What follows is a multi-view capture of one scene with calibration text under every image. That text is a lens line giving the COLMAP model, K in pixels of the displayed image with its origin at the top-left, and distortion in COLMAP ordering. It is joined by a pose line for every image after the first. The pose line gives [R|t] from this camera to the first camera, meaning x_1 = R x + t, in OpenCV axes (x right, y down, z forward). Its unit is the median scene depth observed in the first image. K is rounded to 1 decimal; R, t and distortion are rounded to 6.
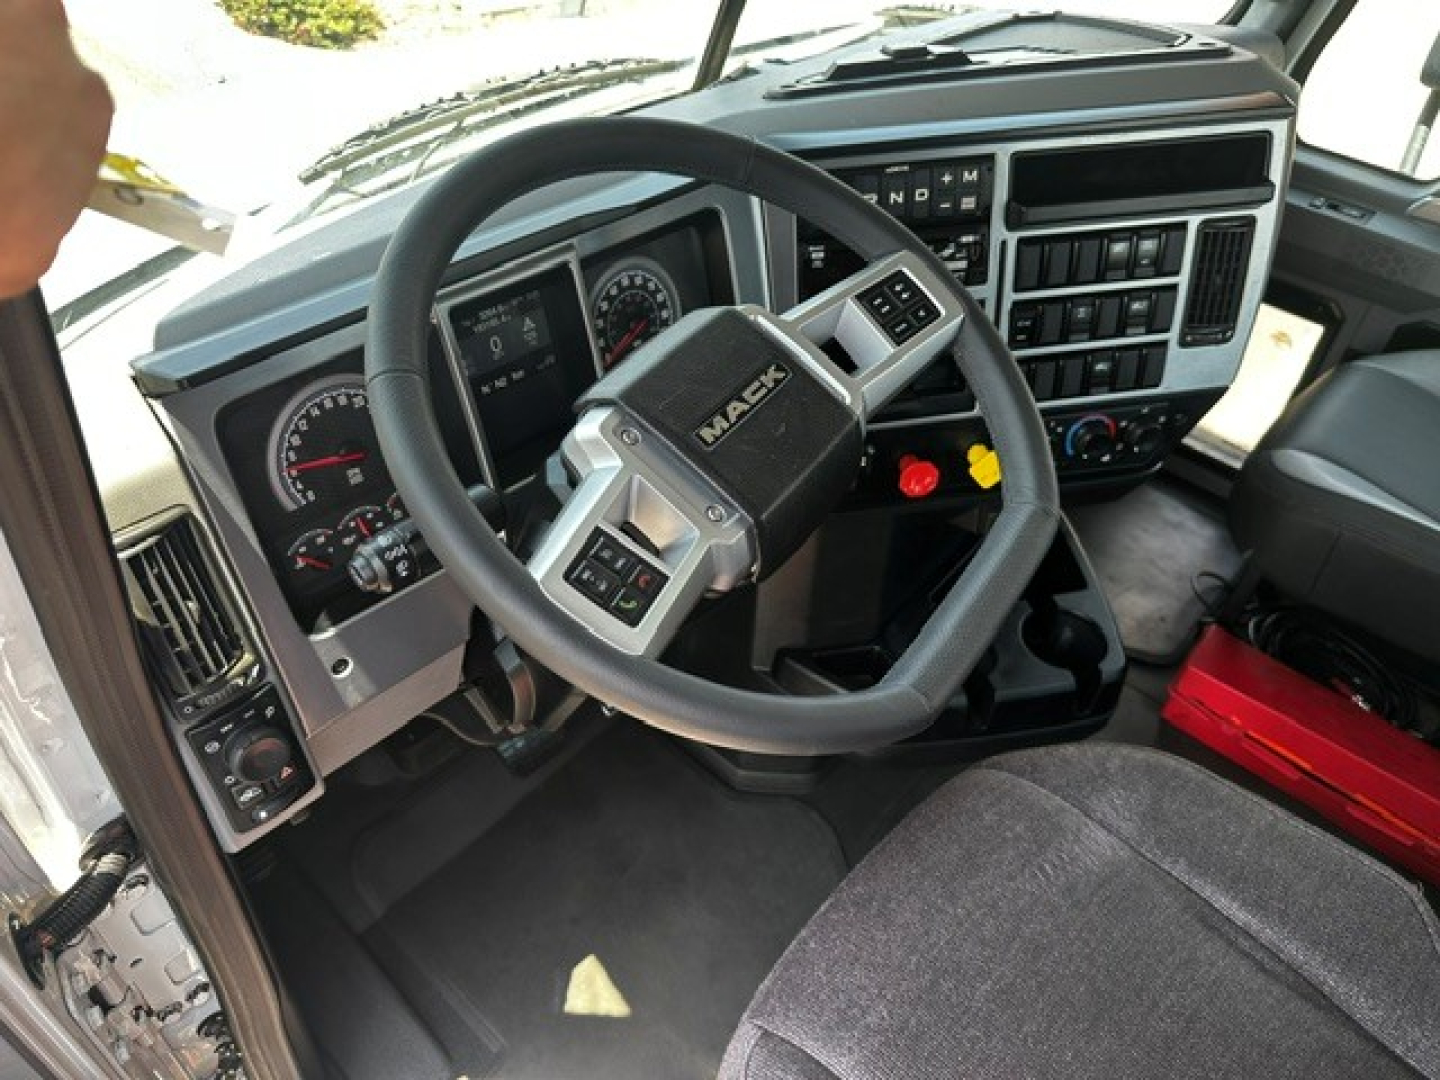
lens RADIAL K [[1037.5, 0, 720.0], [0, 1037.5, 540.0], [0, 0, 1]] dist [0.002325, -0.001638]
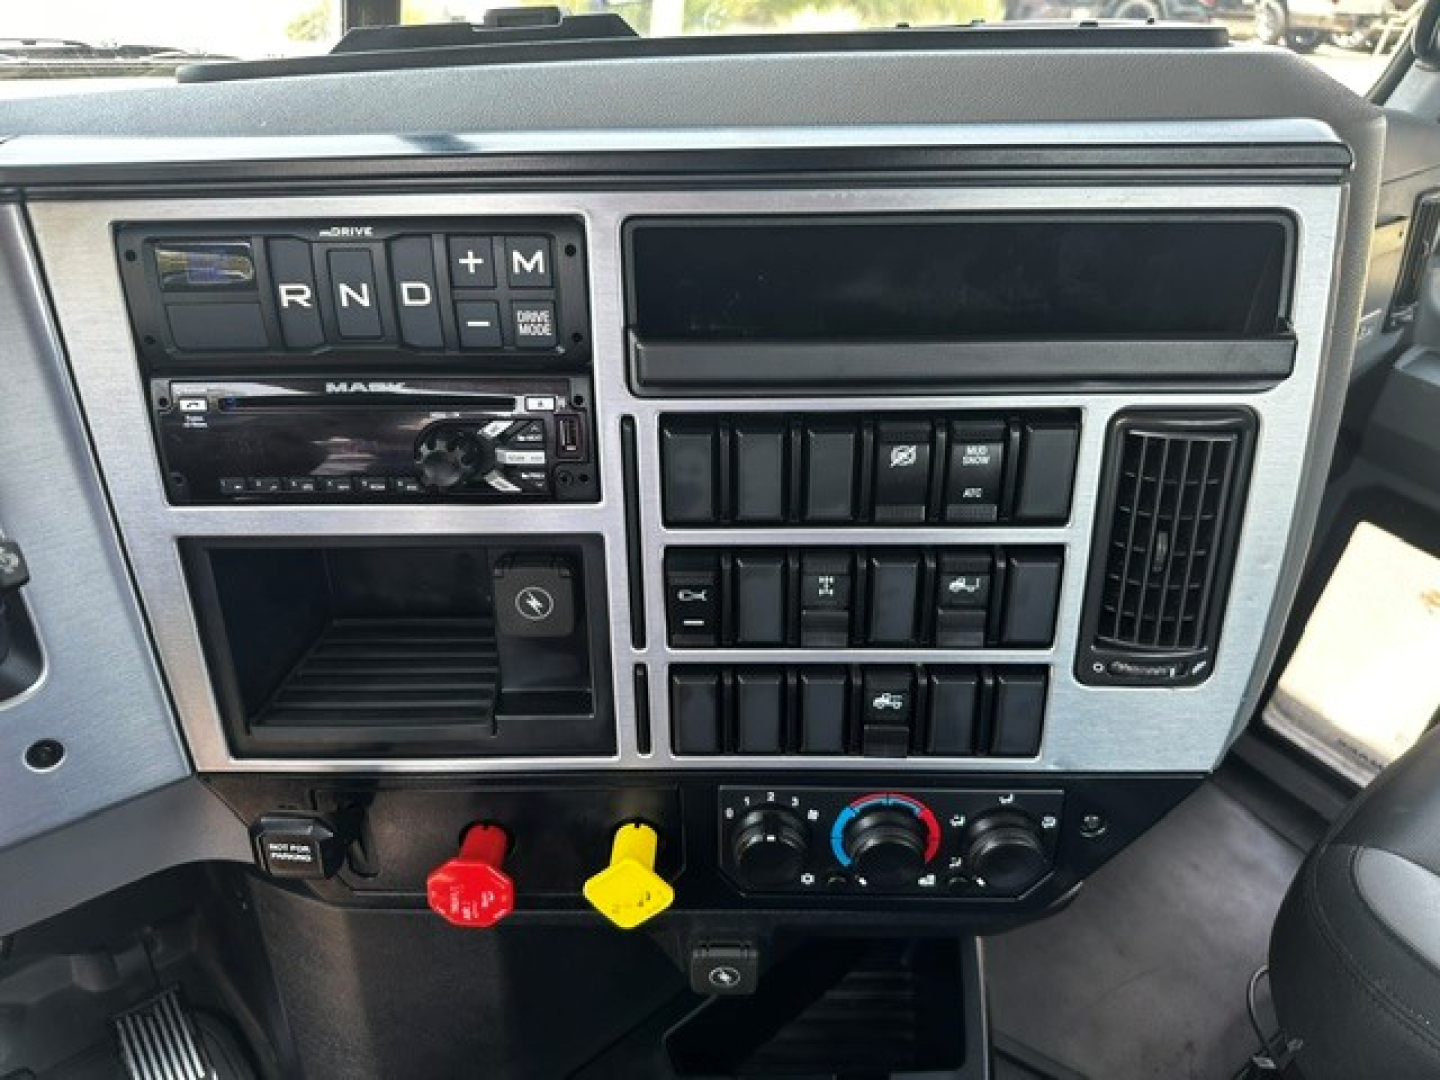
lens RADIAL K [[1004.9, 0, 720.0], [0, 1004.9, 540.0], [0, 0, 1]] dist [0.122235, -0.171391]
pose [[0.981882, 0.108775, -0.155162, 0.371753], [-0.128466, 0.984045, -0.123094, -0.180566], [0.139297, 0.140796, 0.980190, 0.568624]]
